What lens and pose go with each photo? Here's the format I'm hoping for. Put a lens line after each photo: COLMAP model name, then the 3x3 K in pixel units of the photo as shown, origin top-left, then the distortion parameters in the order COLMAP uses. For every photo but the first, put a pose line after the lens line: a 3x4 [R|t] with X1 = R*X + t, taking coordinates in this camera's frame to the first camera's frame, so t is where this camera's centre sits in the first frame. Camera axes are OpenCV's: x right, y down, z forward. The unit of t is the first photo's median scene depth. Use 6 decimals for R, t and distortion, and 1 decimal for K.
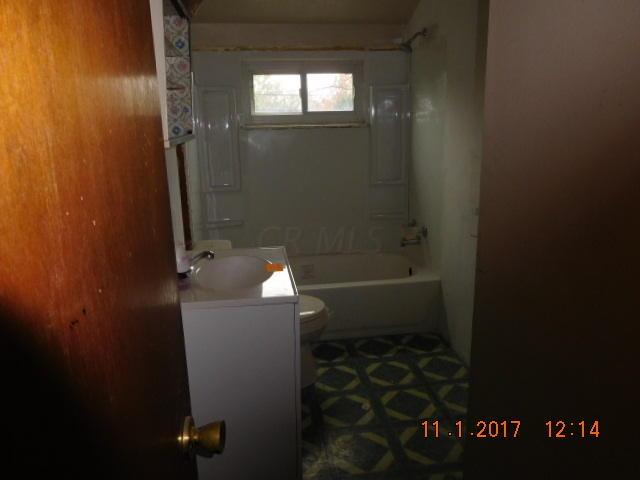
lens RADIAL K [[481.6, 0, 319.7], [0, 481.6, 238.8], [0, 0, 1]] dist [-0.022970, 0.010104]
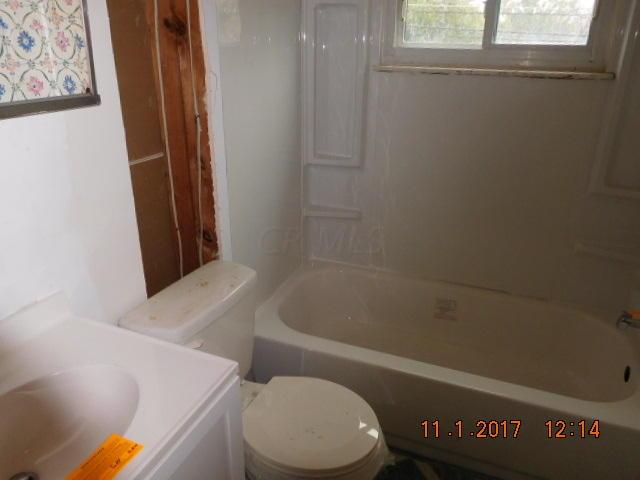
lens RADIAL K [[481.6, 0, 321.6], [0, 481.6, 242.3], [0, 0, 1]] dist [-0.022970, 0.010104]
pose [[0.857610, 0.225500, -0.462228, 0.113173], [-0.151476, 0.969635, 0.191996, -0.120174], [0.491488, -0.094641, 0.865727, 0.408052]]
